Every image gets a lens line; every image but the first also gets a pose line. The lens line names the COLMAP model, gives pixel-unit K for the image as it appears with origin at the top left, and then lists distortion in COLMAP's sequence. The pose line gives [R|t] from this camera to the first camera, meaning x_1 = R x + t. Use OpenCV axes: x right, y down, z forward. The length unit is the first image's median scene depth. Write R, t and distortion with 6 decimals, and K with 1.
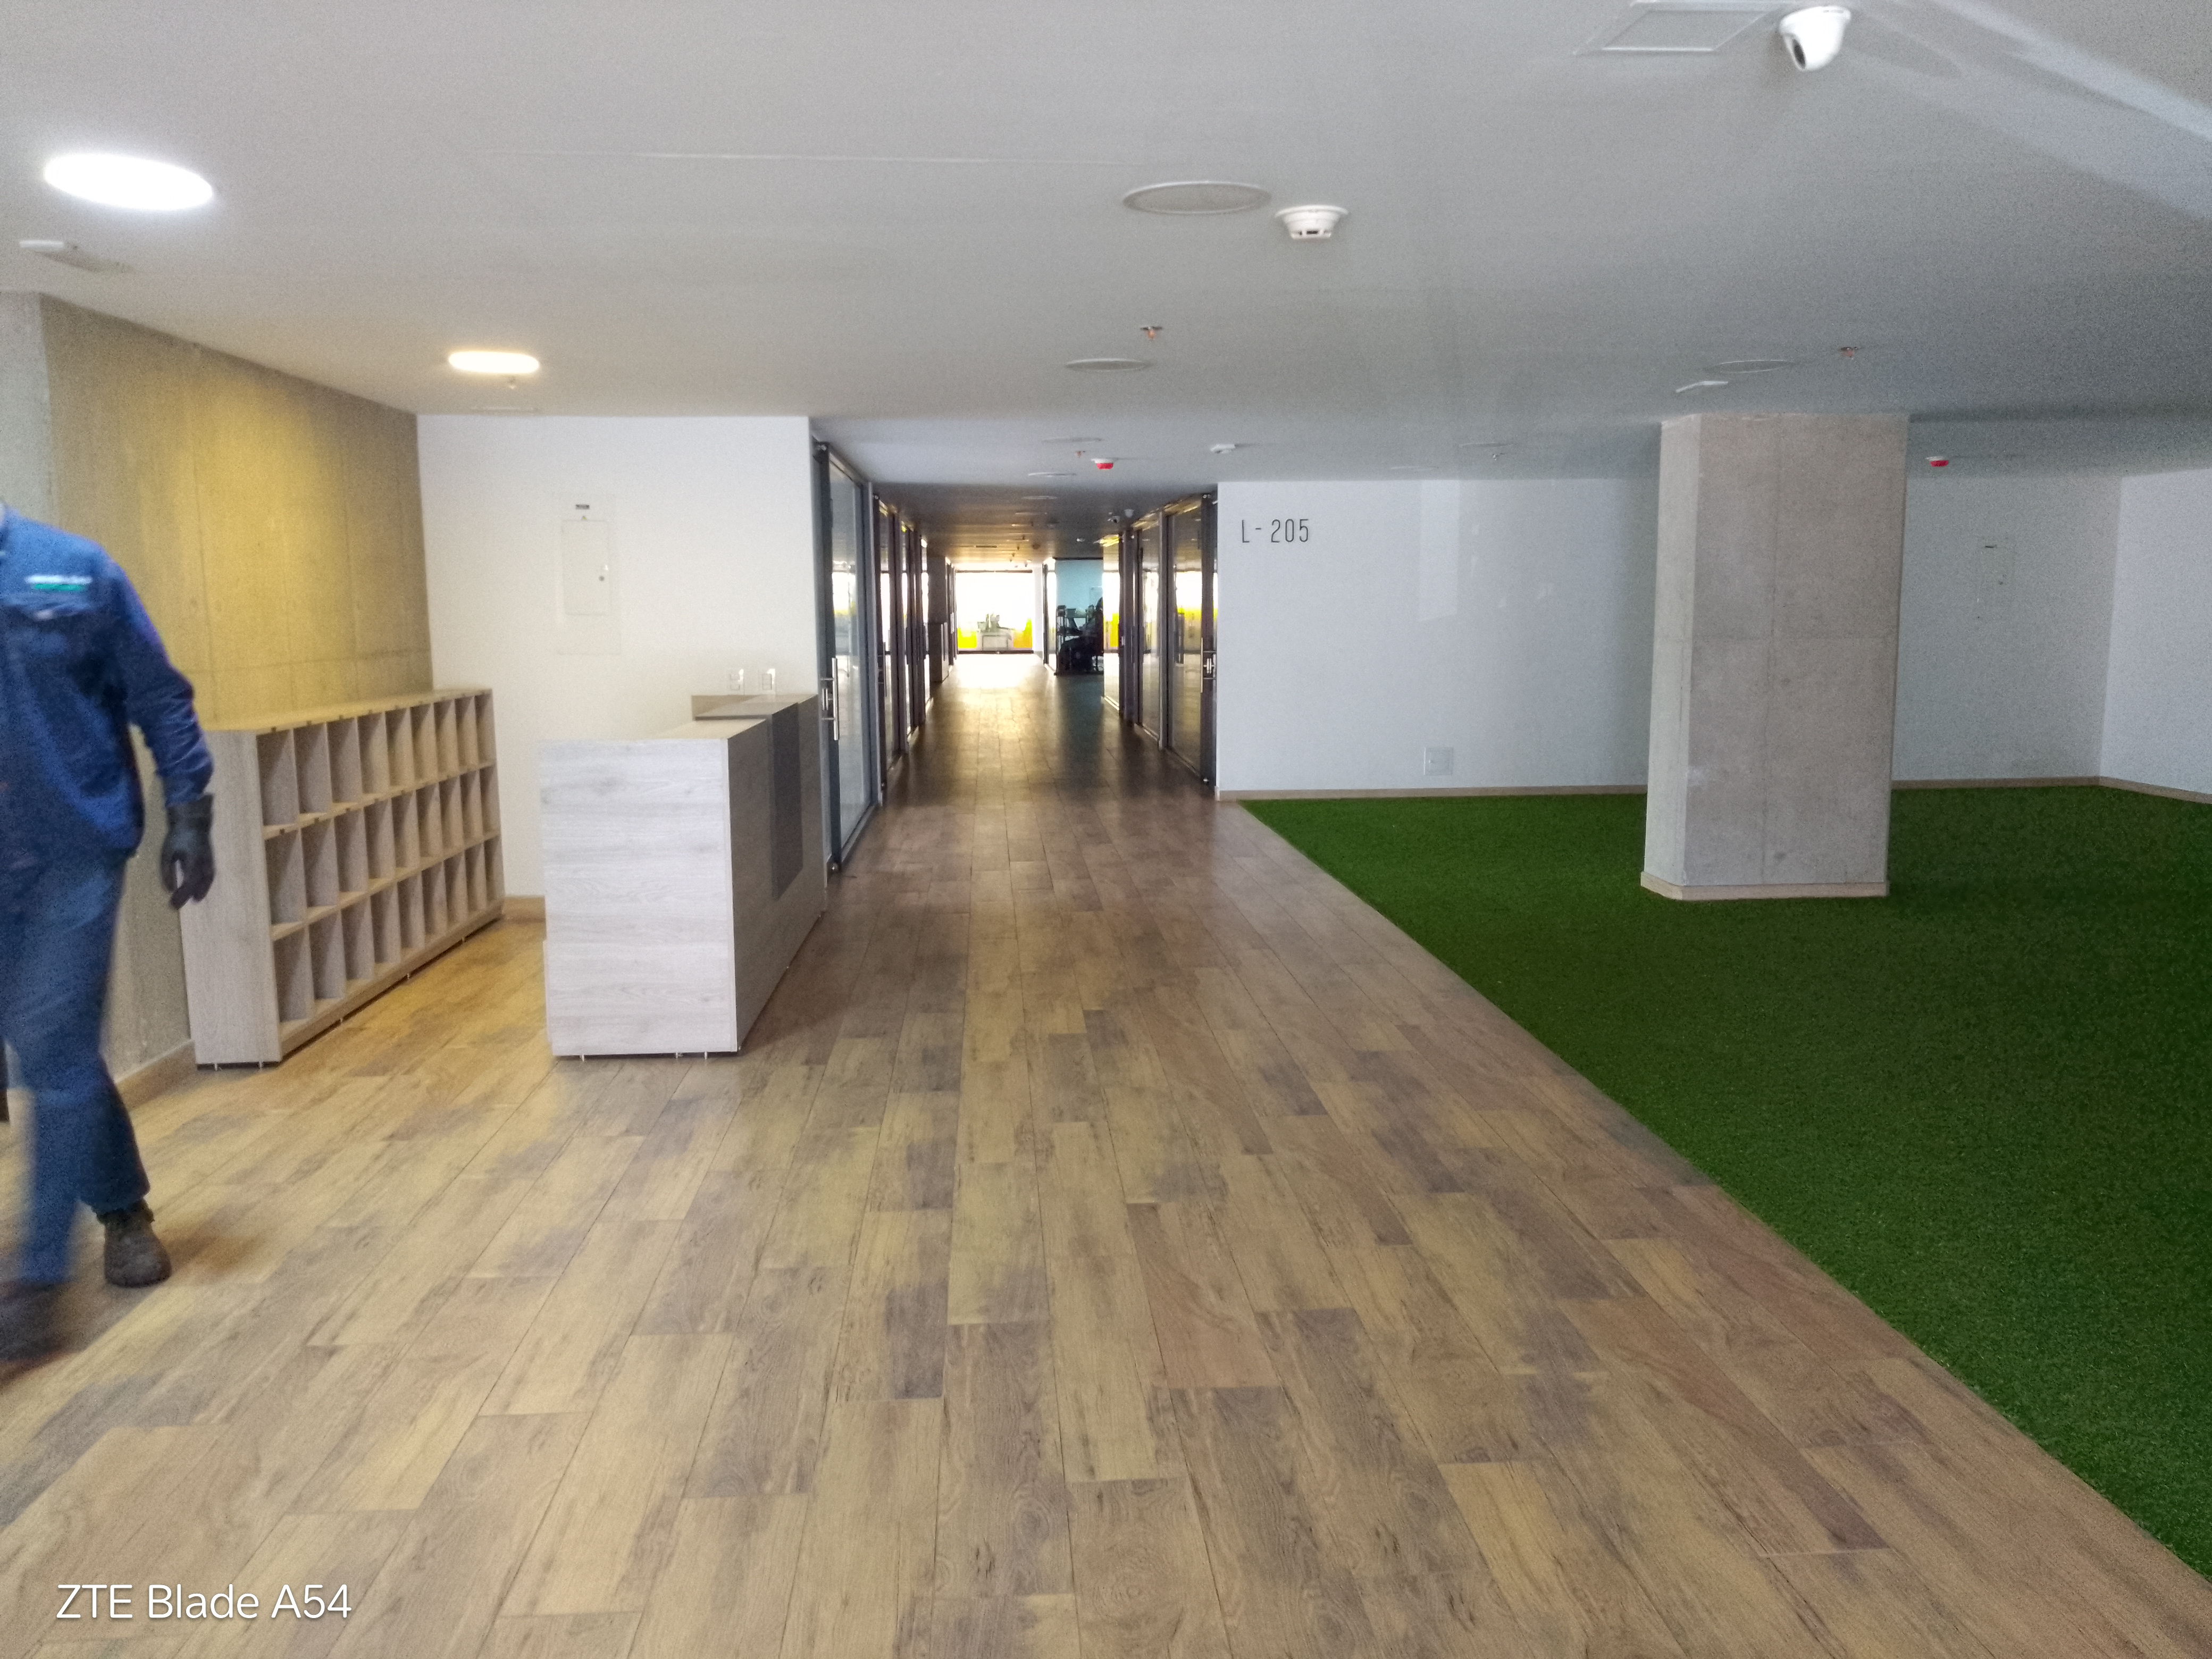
lens RADIAL K [[1677.2, 0, 1106.0], [0, 1677.2, 829.5], [0, 0, 1]] dist [0.058164, -0.103104]
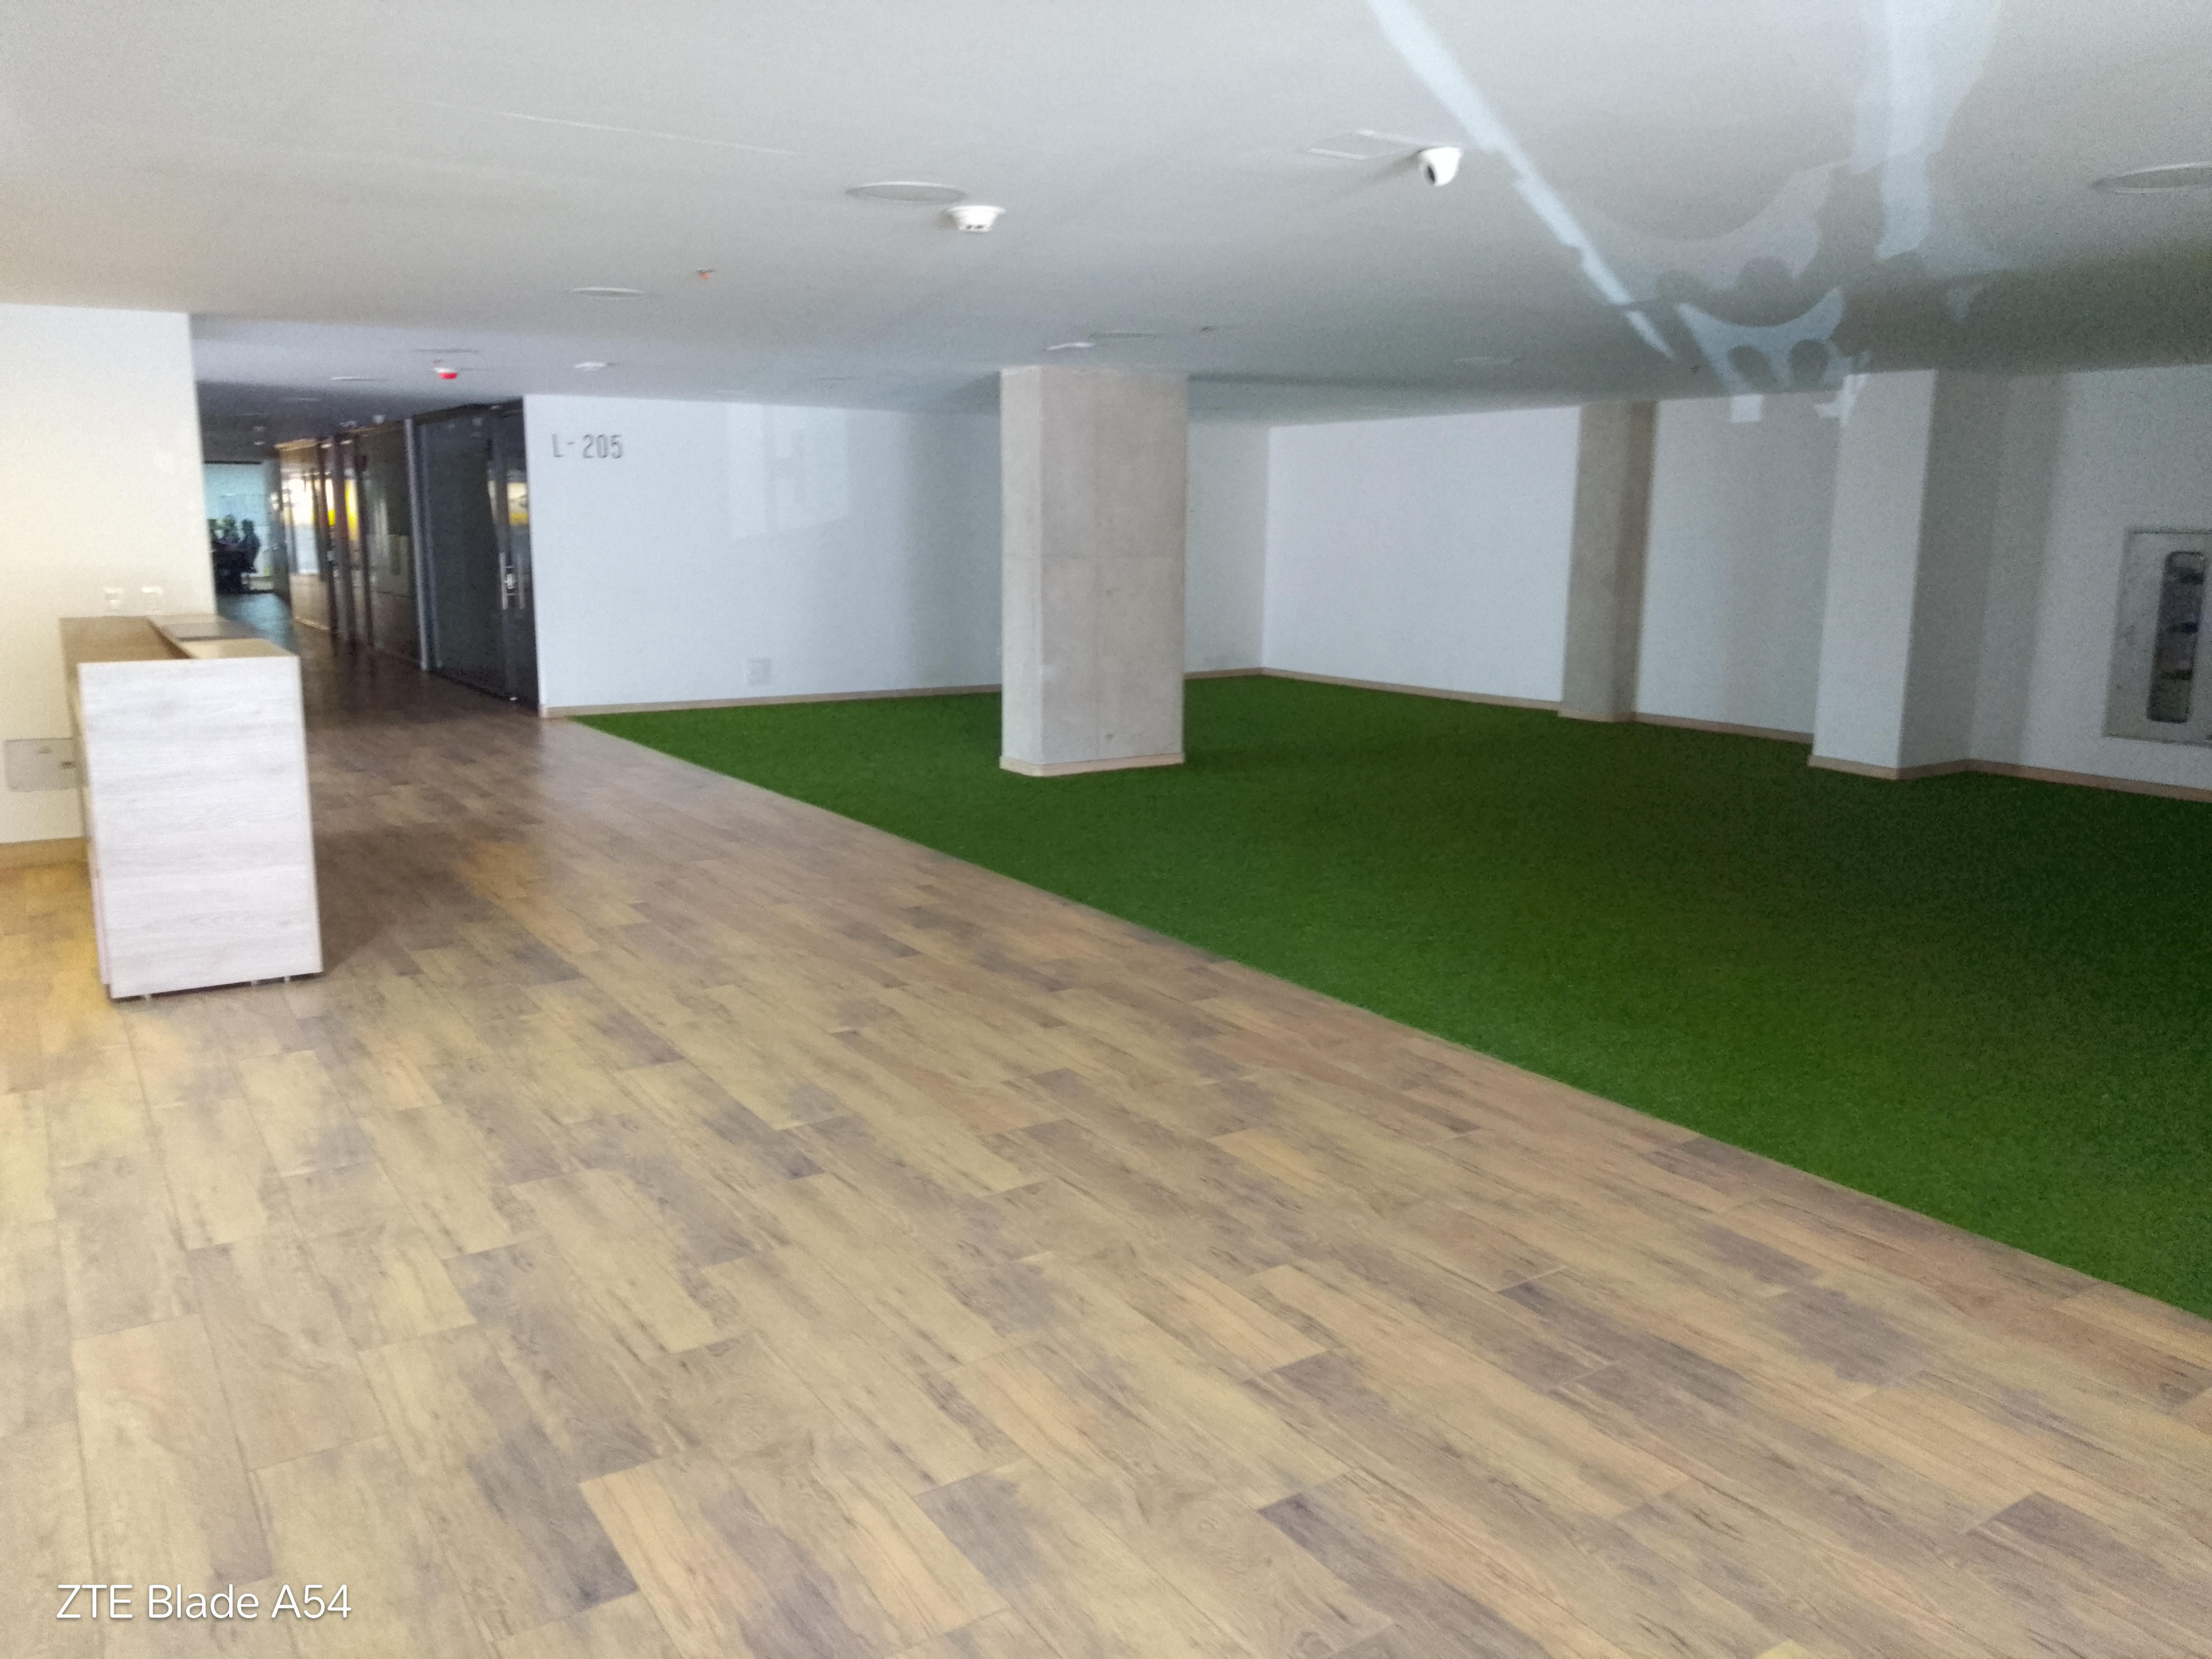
lens RADIAL K [[1686.5, 0, 1107.5], [0, 1686.5, 837.3], [0, 0, 1]] dist [0.149376, -0.311129]
pose [[0.869824, -0.081674, 0.486555, -0.387714], [0.056697, 0.996216, 0.065868, 0.015503], [-0.490093, -0.029708, 0.871163, -0.141078]]
